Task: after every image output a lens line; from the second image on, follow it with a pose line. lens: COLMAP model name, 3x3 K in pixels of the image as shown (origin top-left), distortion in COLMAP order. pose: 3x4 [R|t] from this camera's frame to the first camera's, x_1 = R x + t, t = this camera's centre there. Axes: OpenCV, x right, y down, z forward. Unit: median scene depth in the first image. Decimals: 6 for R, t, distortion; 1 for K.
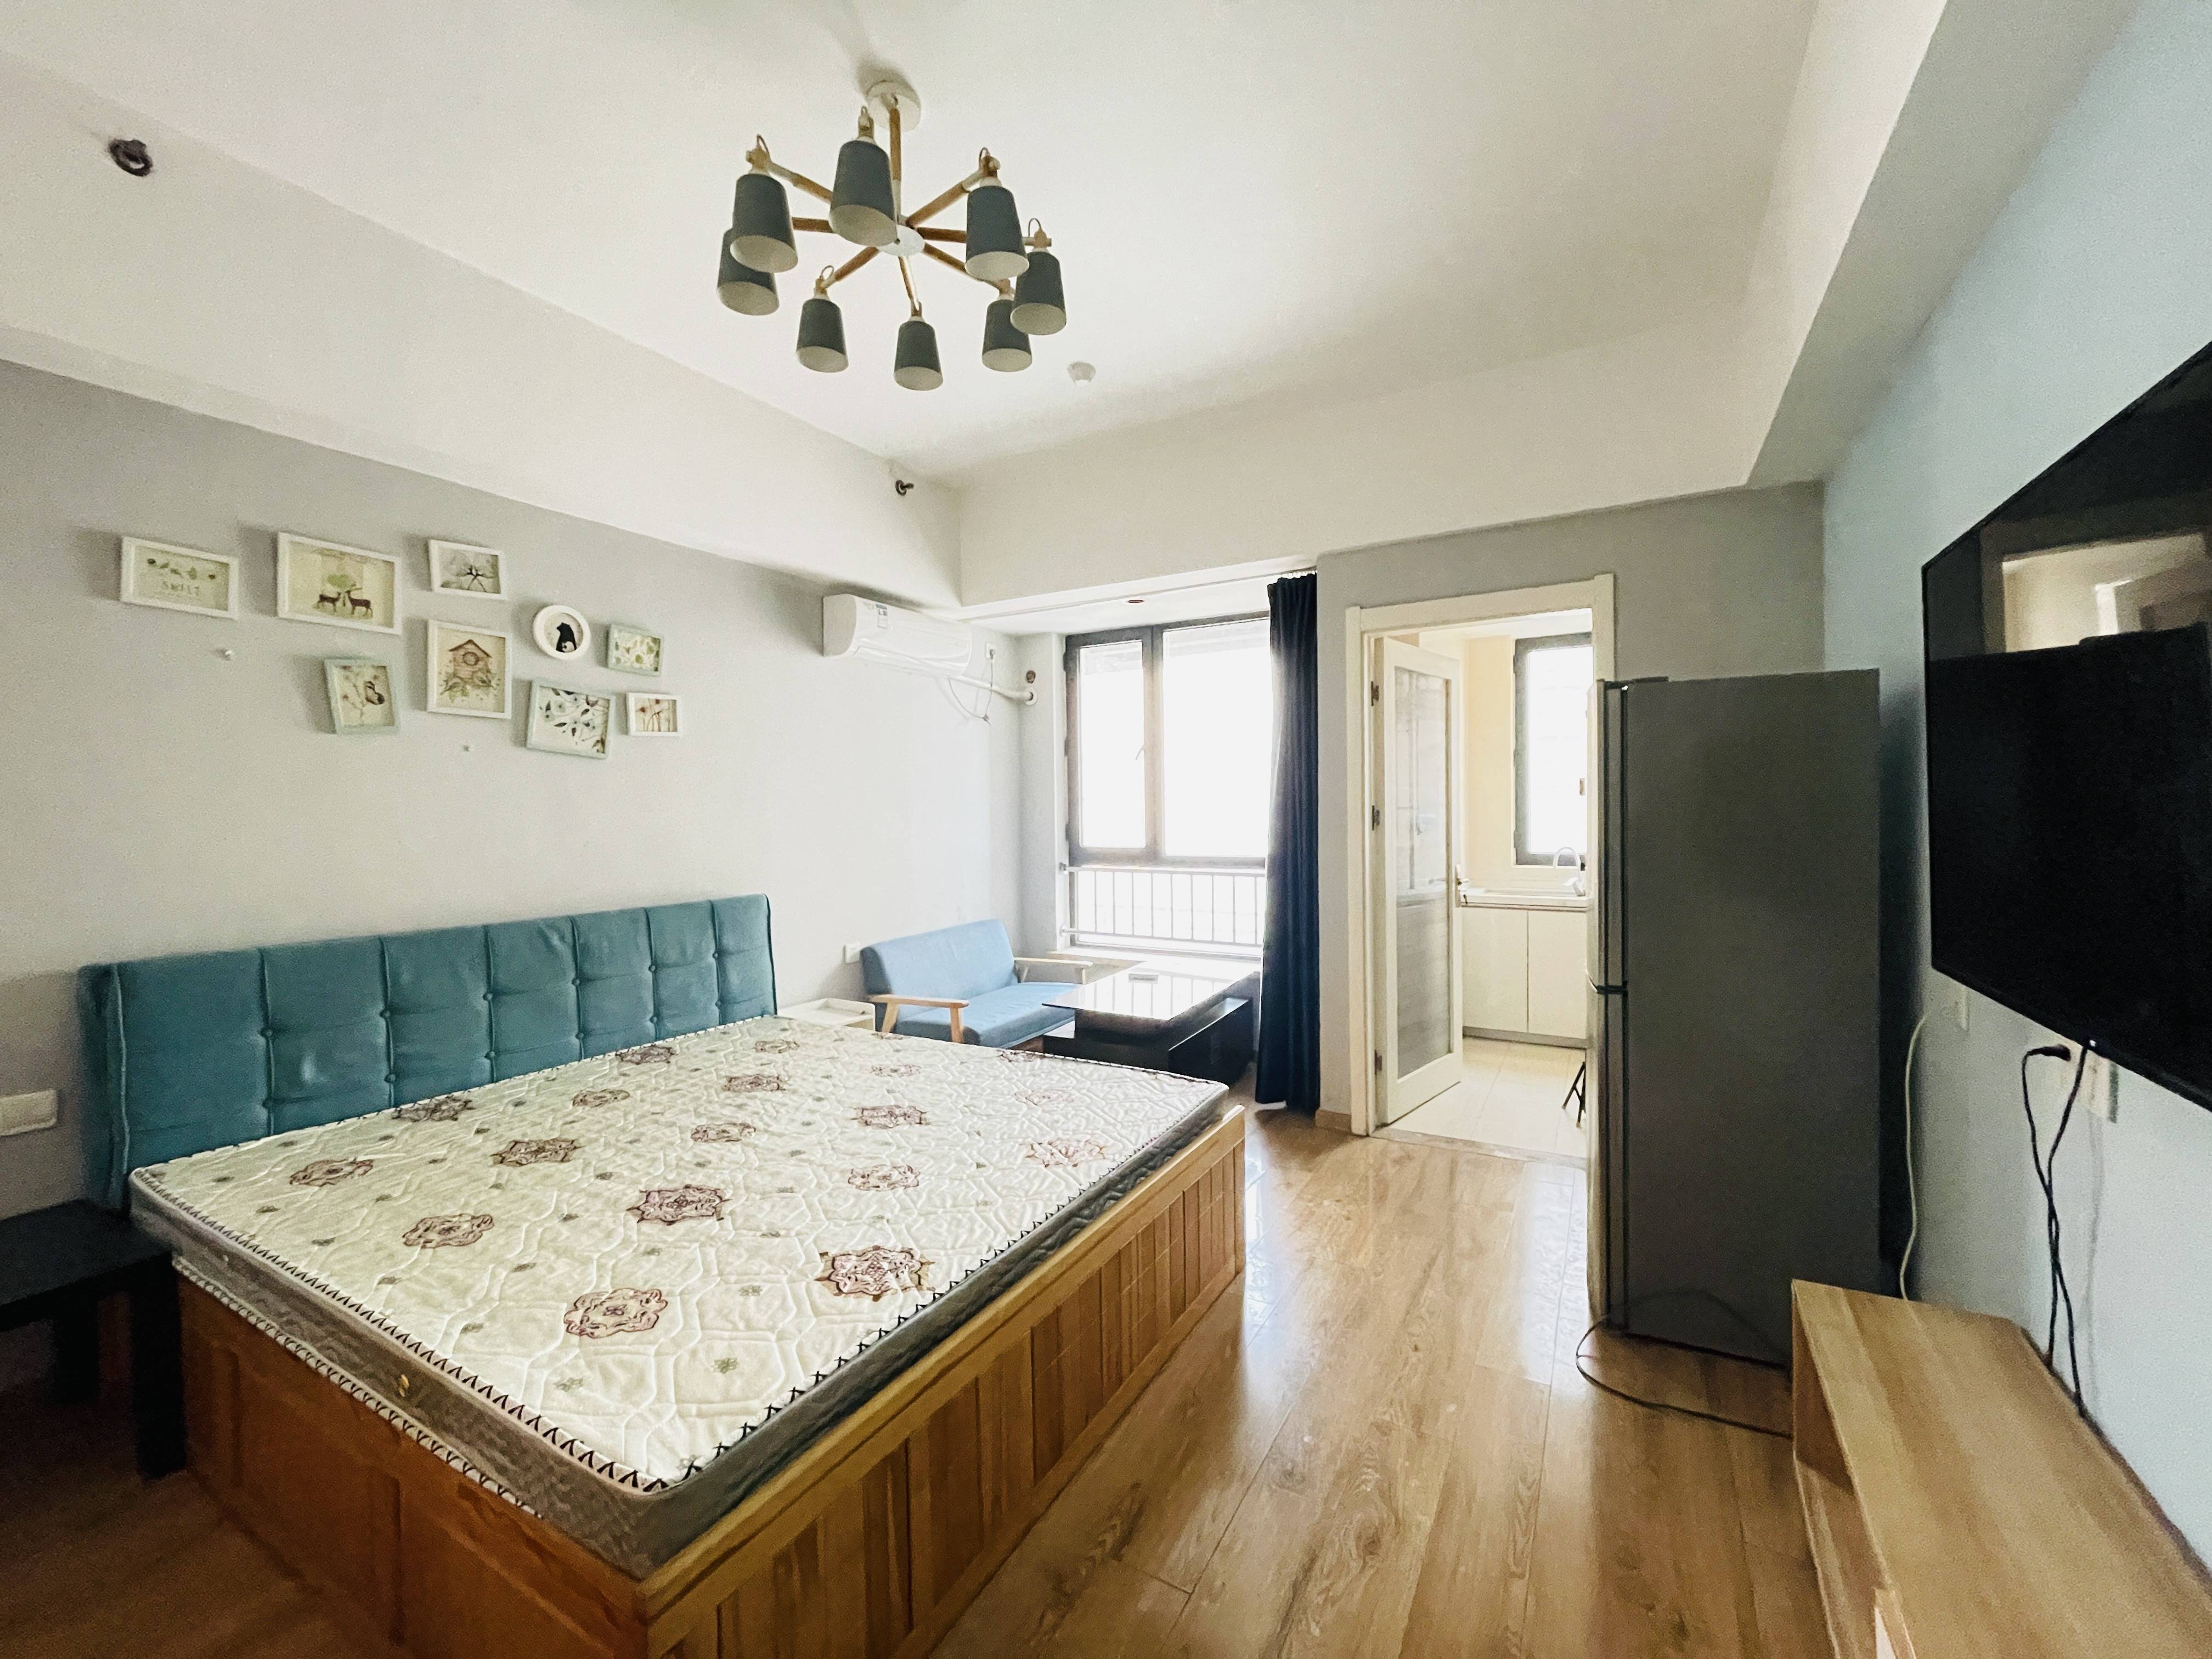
lens RADIAL K [[893.0, 0, 1105.9], [0, 893.0, 824.8], [0, 0, 1]] dist [-0.001334, -0.000393]
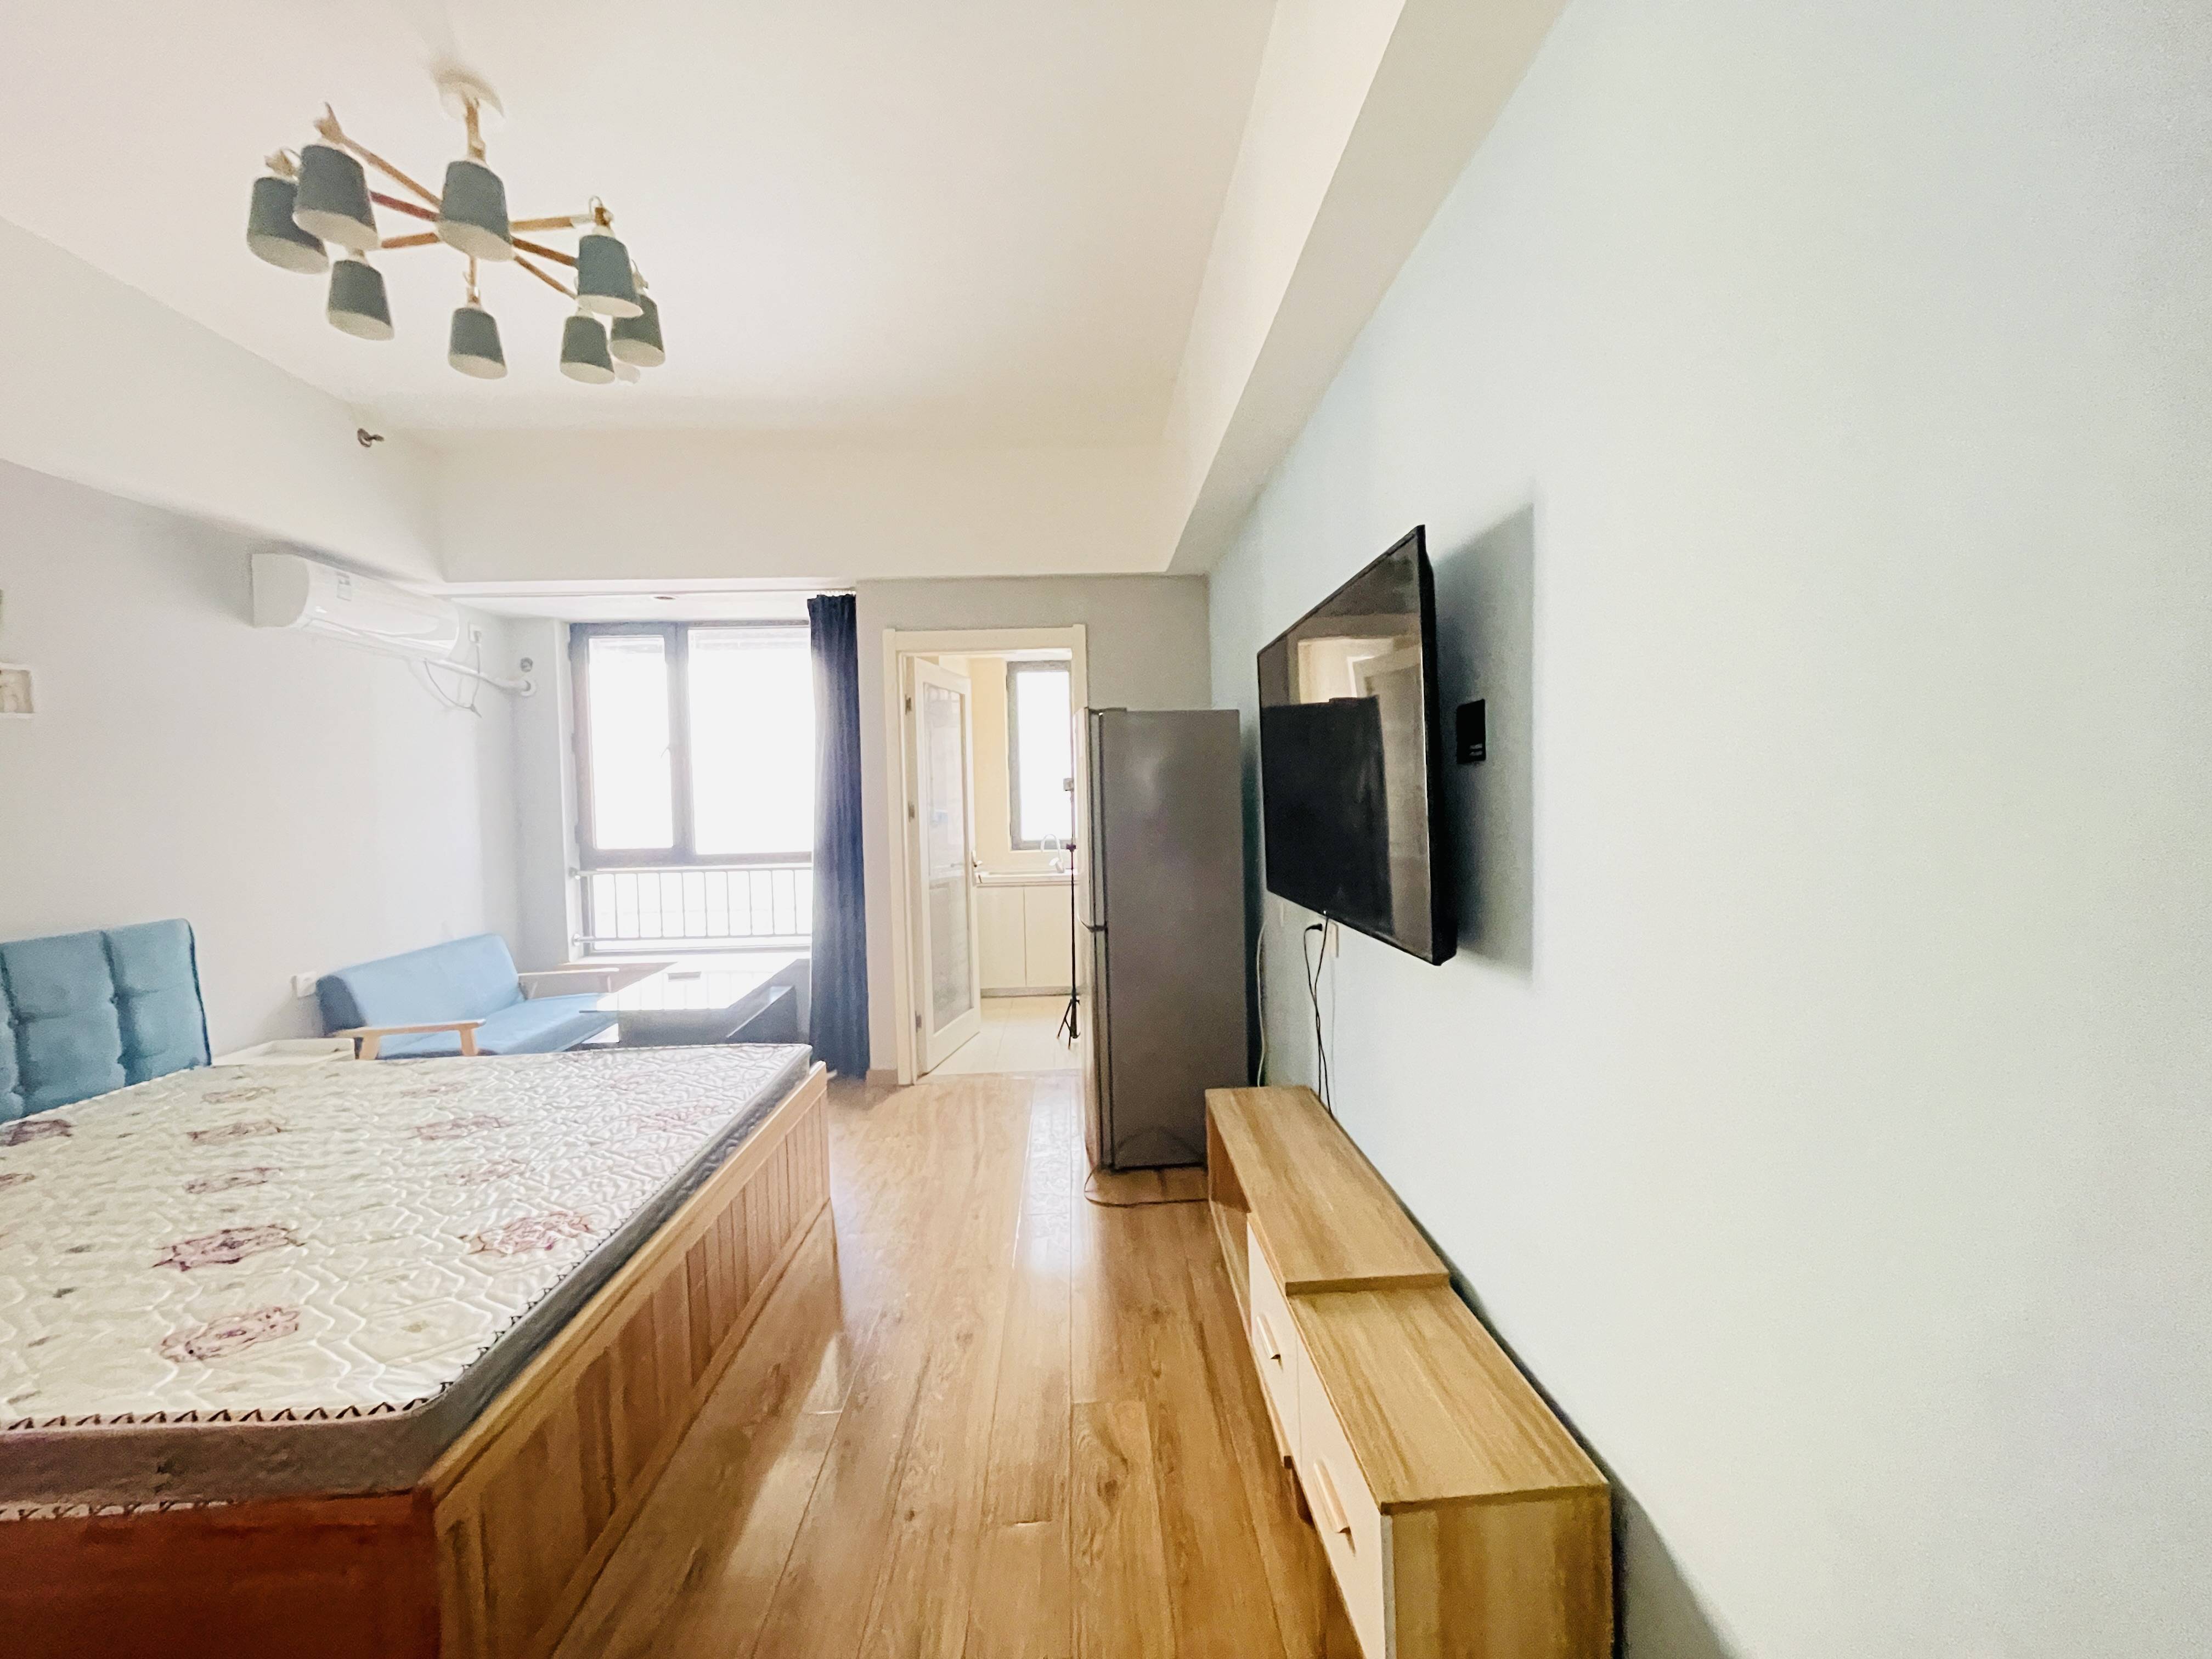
lens RADIAL K [[893.0, 0, 1105.9], [0, 893.0, 824.8], [0, 0, 1]] dist [-0.001334, -0.000393]
pose [[0.848032, -0.023914, 0.529405, -0.145796], [0.023761, 0.999692, 0.007096, 0.010699], [-0.529411, 0.006562, 0.848340, -0.177601]]
